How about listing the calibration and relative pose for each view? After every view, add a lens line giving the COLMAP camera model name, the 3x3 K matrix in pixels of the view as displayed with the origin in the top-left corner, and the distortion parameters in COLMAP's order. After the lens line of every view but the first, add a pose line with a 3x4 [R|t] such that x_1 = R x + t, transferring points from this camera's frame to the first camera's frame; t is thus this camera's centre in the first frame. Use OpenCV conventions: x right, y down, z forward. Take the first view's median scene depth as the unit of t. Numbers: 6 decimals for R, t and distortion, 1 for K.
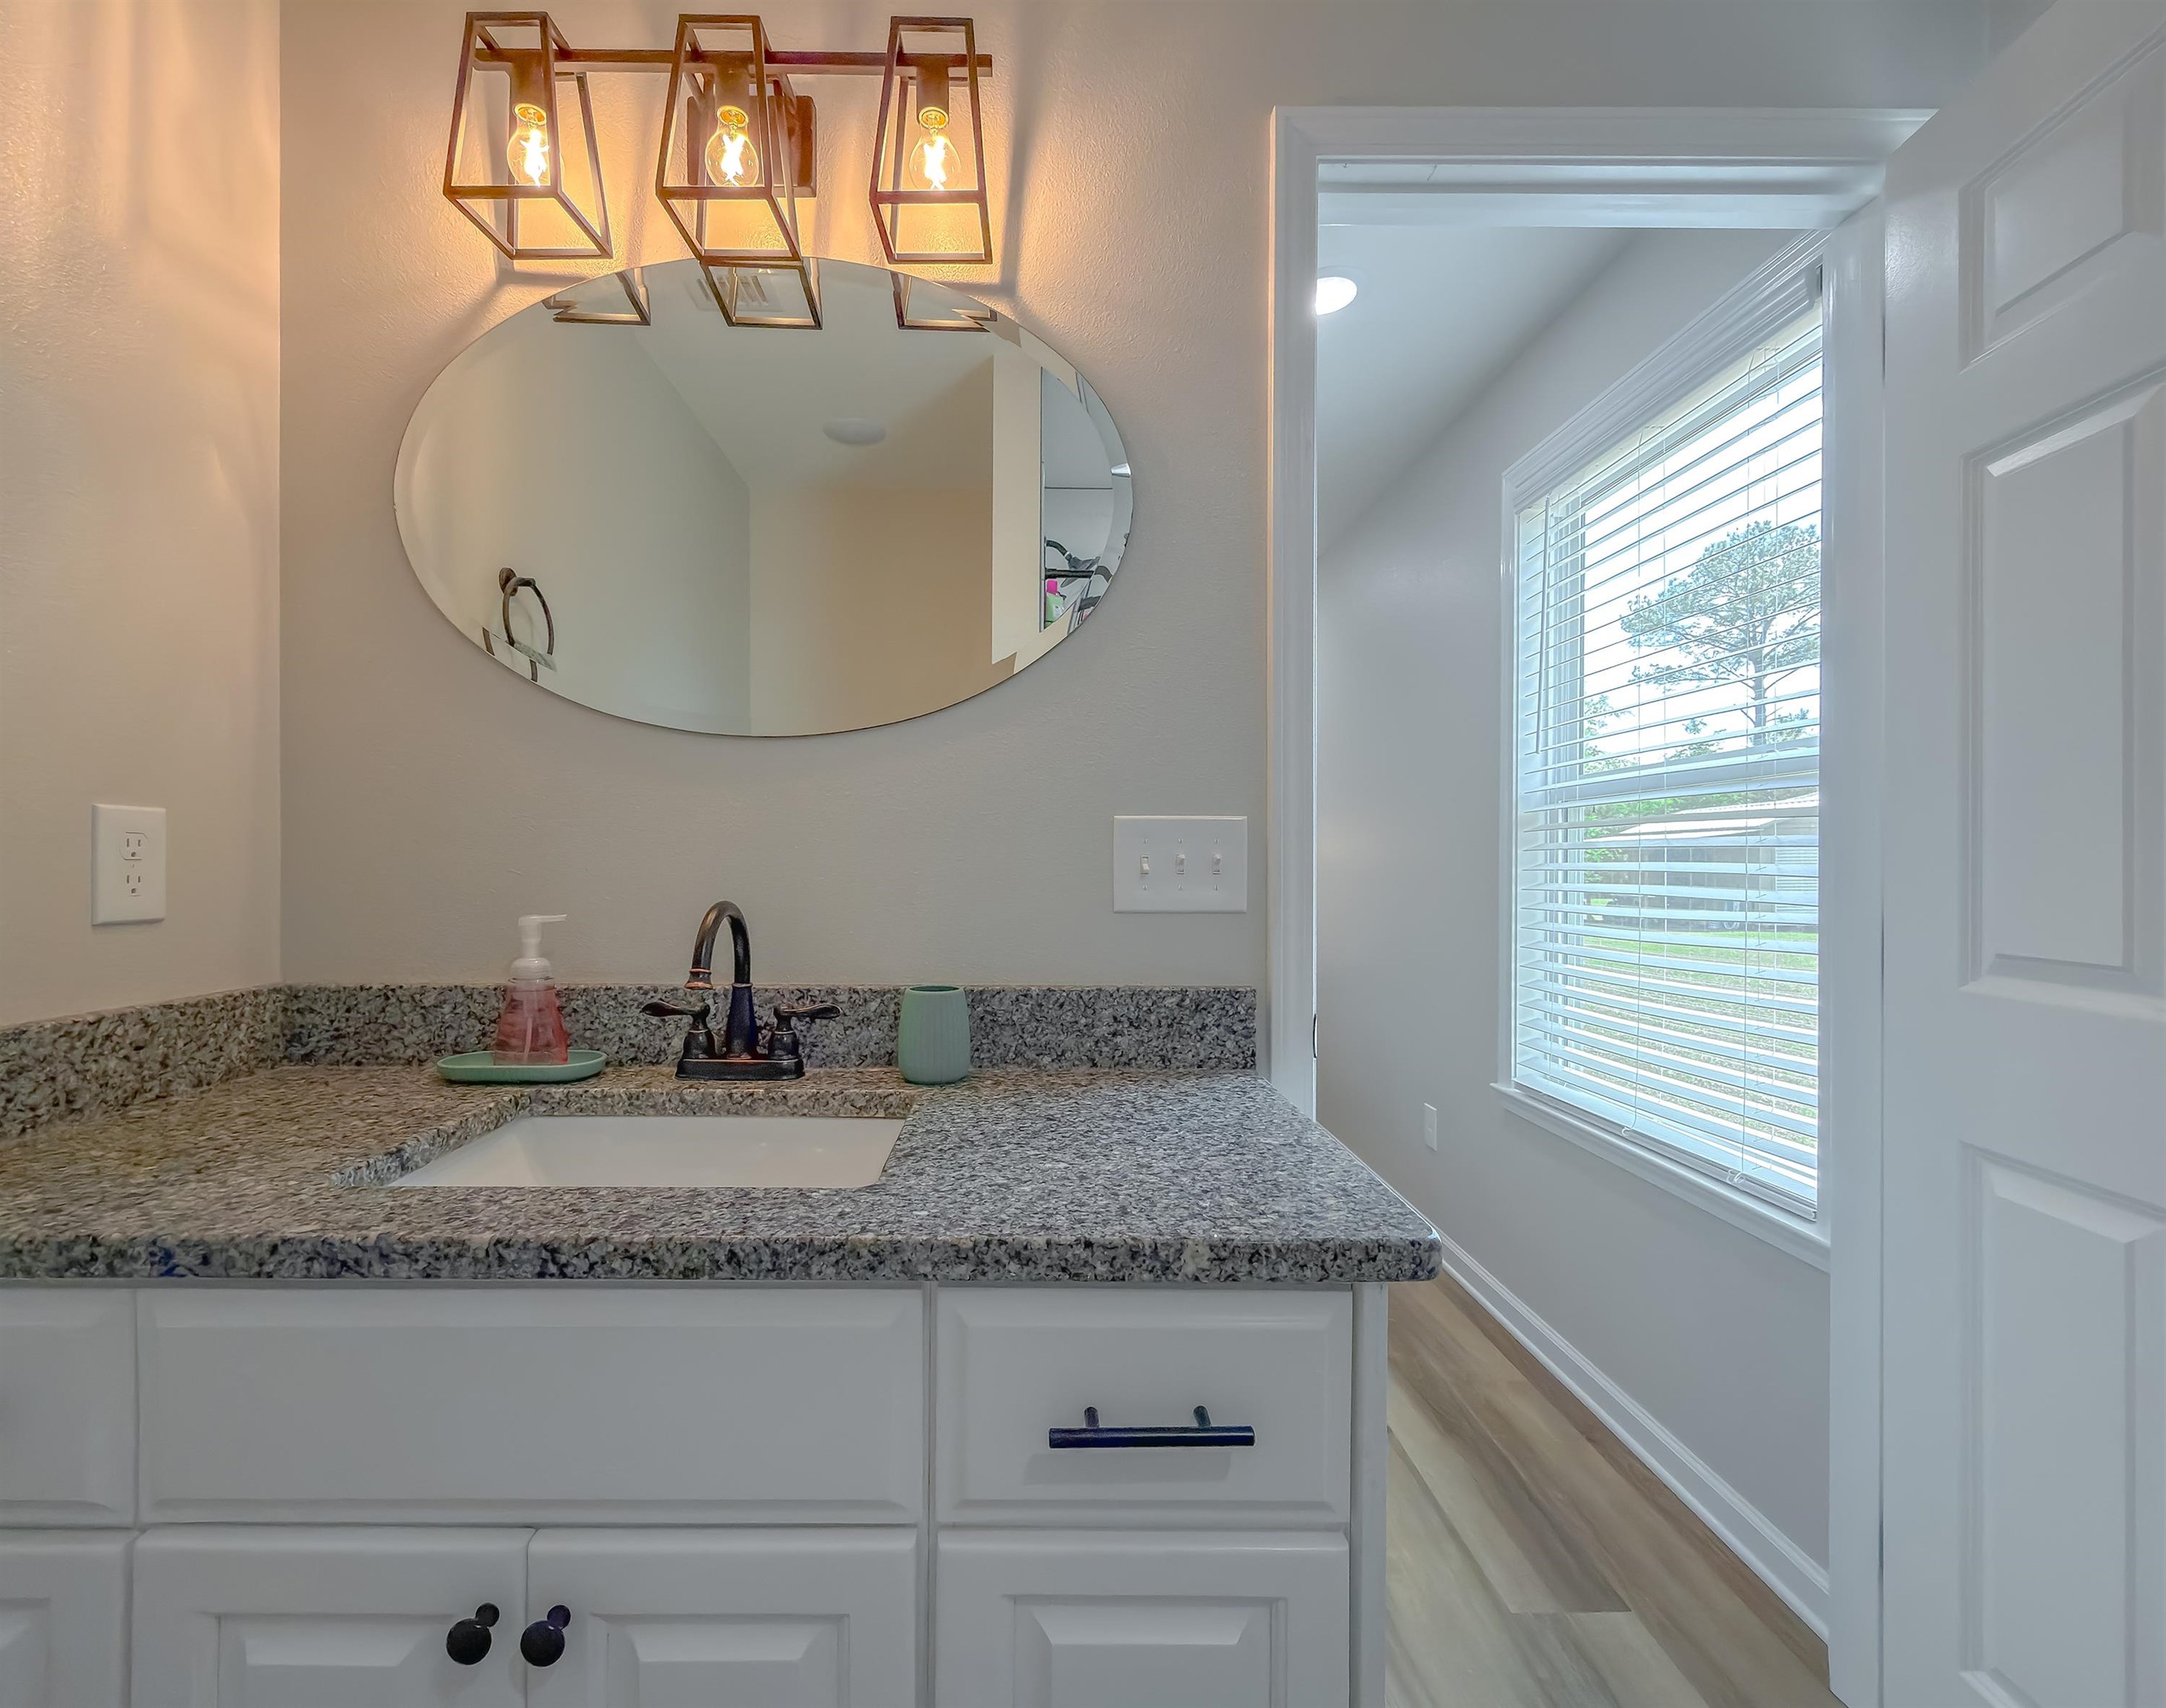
lens RADIAL K [[989.6, 0, 1033.4], [0, 989.6, 877.7], [0, 0, 1]] dist [0.002616, 0.000678]
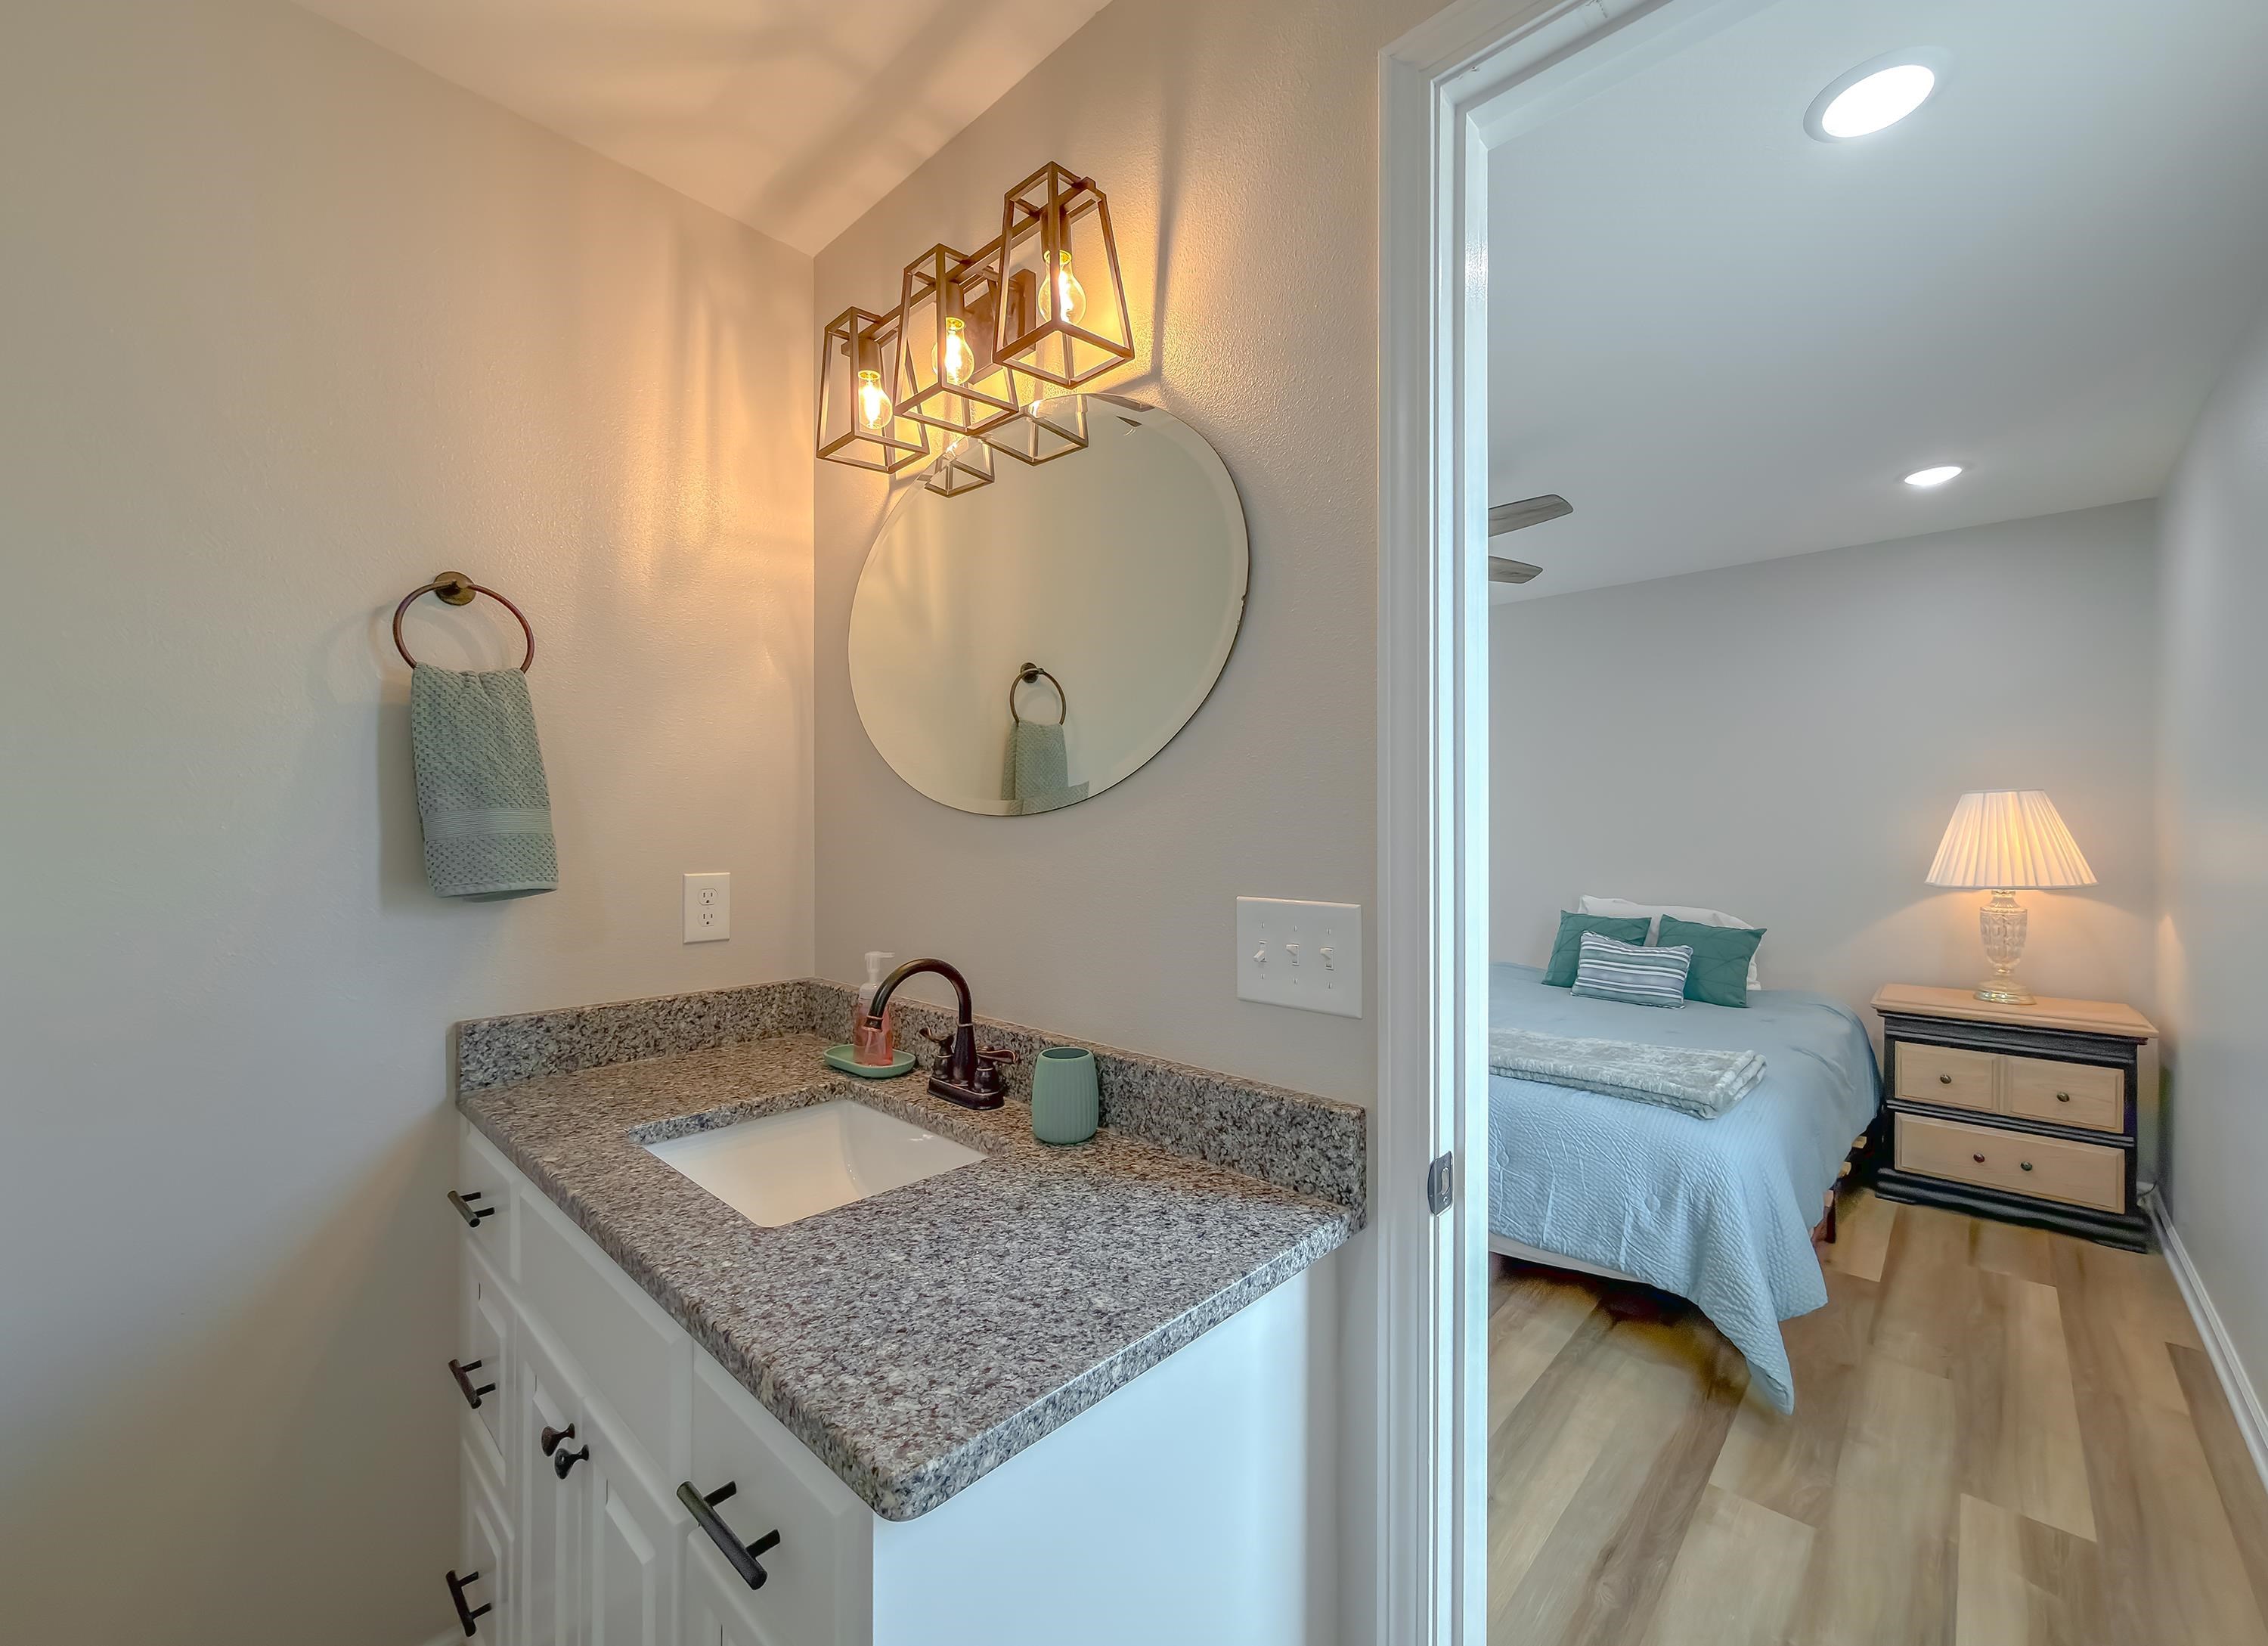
lens RADIAL K [[936.7, 0, 1149.4], [0, 936.7, 838.3], [0, 0, 1]] dist [0.007154, -0.001394]
pose [[0.725754, 0.006758, -0.687922, 0.647065], [-0.008153, 0.999966, 0.001222, -0.120964], [0.687906, 0.004722, 0.725784, 0.303043]]
